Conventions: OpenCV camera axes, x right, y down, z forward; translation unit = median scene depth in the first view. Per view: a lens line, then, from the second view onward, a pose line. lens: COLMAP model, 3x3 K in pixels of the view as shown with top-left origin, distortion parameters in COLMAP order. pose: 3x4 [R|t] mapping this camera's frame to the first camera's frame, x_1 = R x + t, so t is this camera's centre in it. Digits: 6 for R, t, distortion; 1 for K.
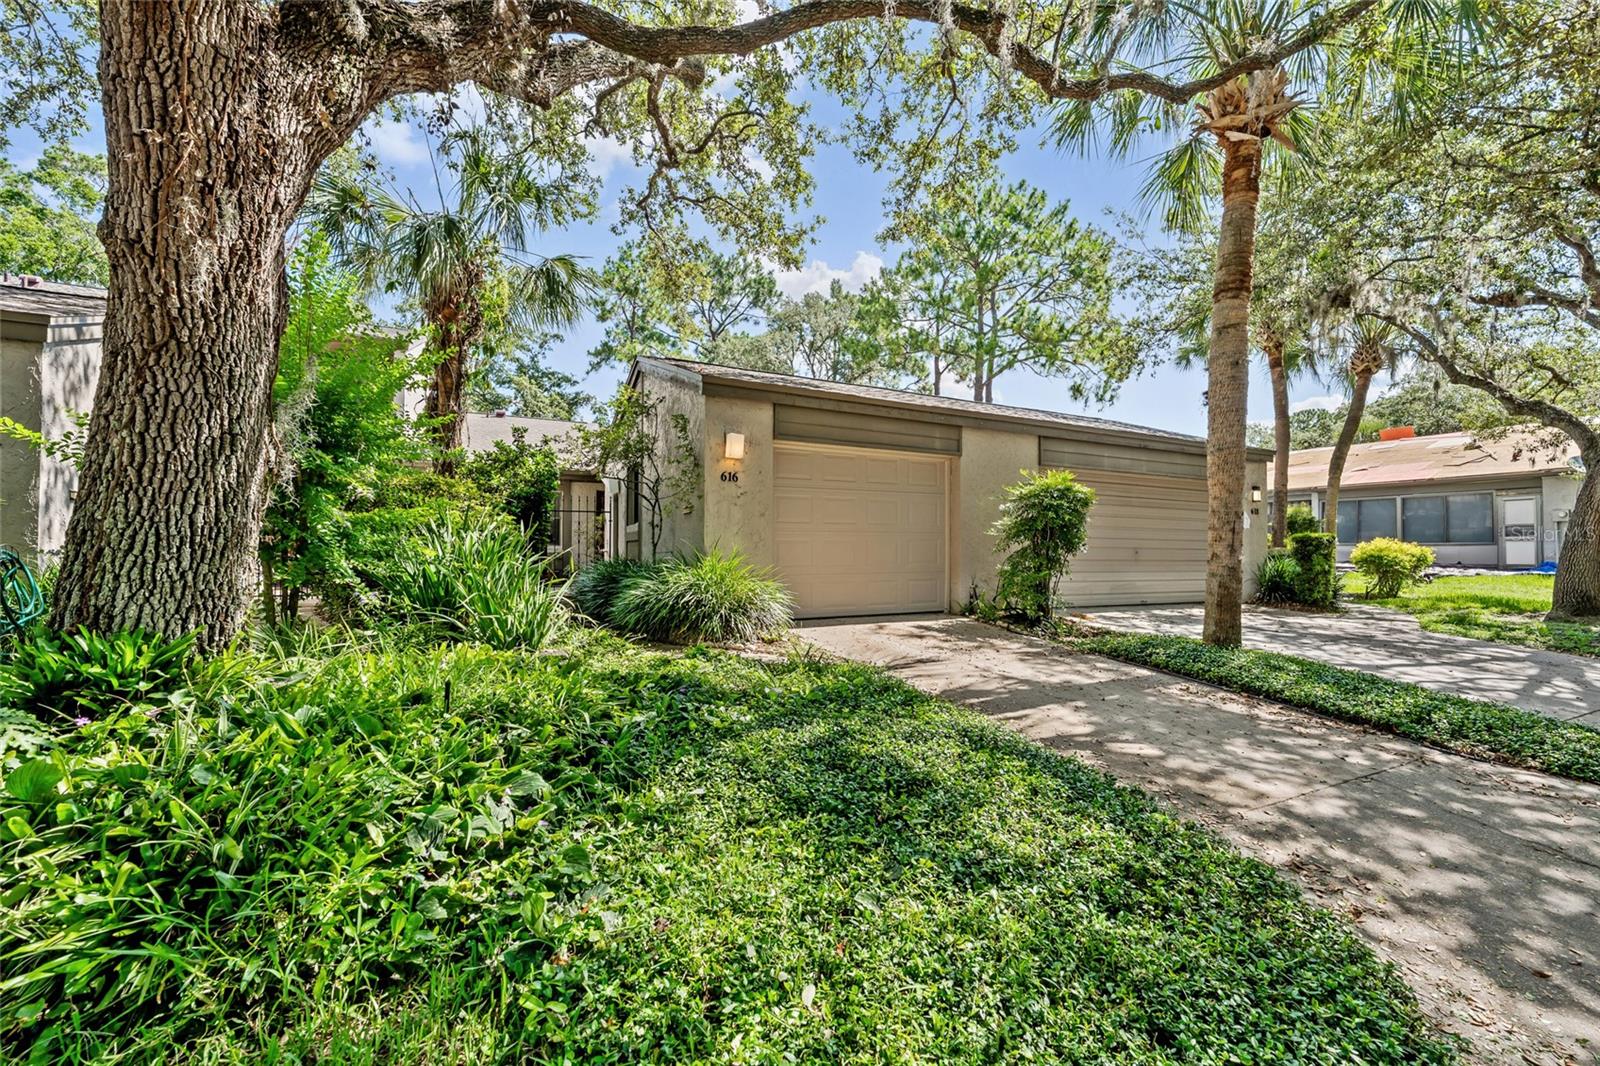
lens RADIAL K [[653.0, 0, 799.6], [0, 653.0, 512.4], [0, 0, 1]] dist [0.021380, -0.000010]
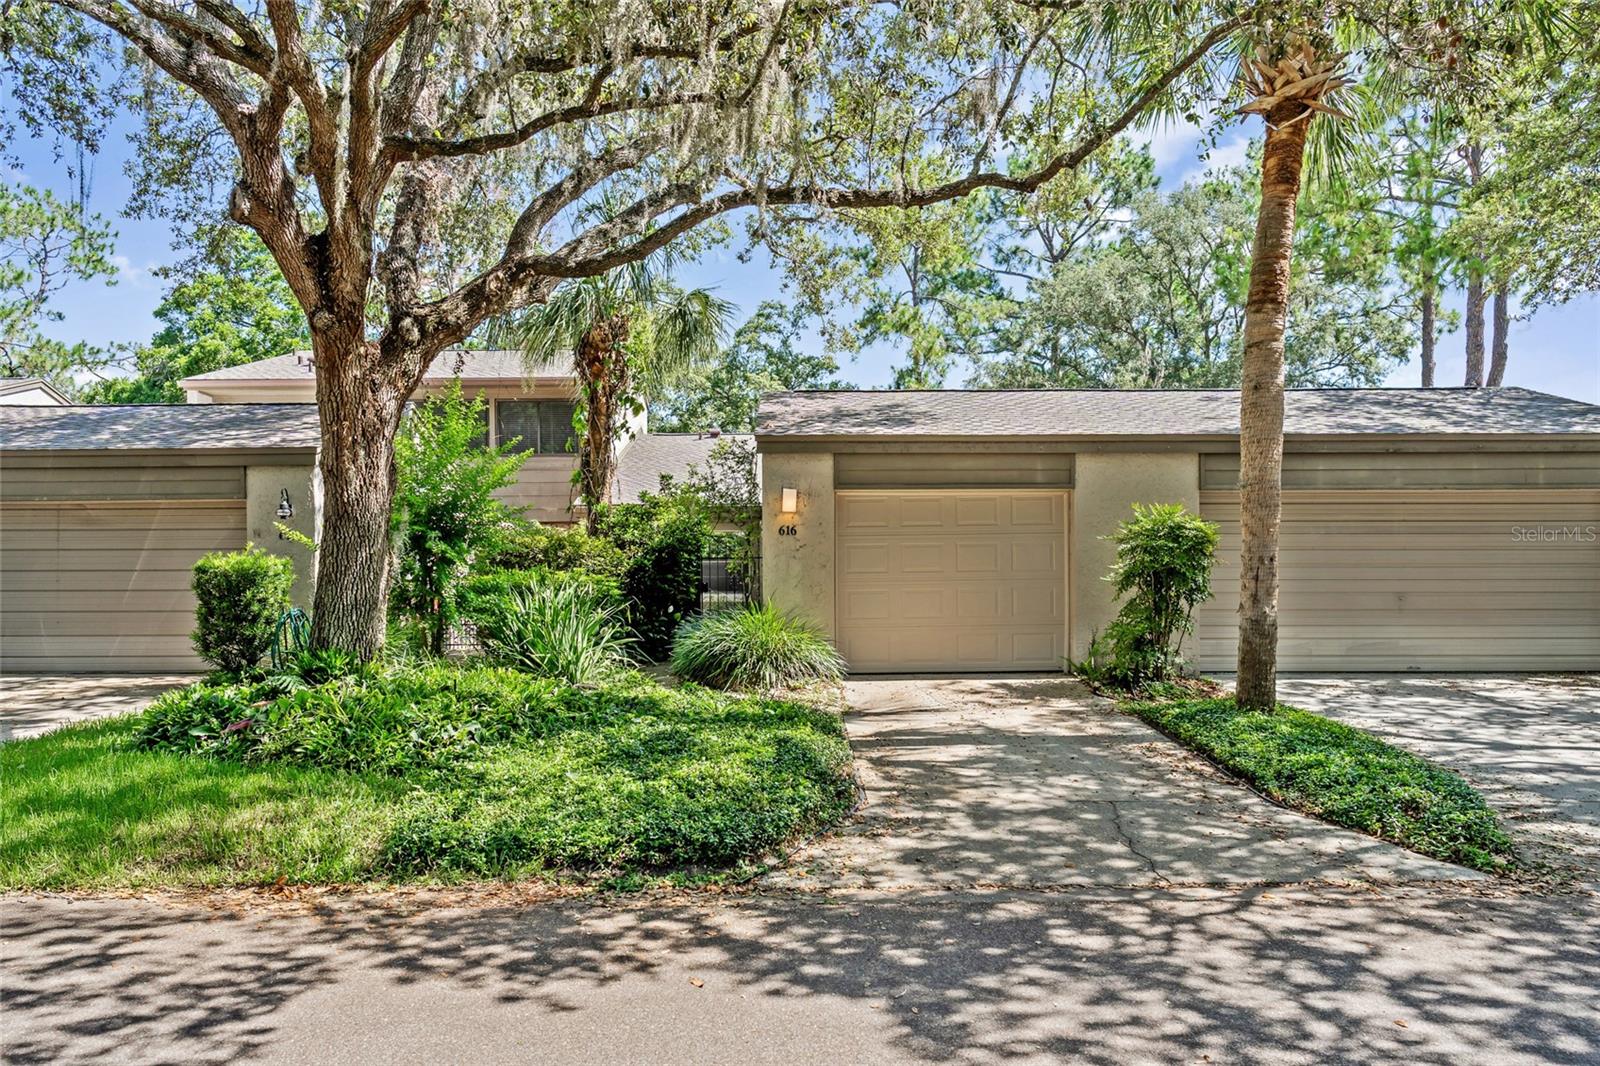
lens RADIAL K [[1096.2, 0, 800.0], [0, 1096.2, 533.0], [0, 0, 1]] dist [0.044142, 0.000578]
pose [[0.895384, -0.035004, -0.443917, 0.642699], [0.038250, 0.999267, -0.001645, -0.045269], [0.443649, -0.015507, 0.896066, -0.506634]]
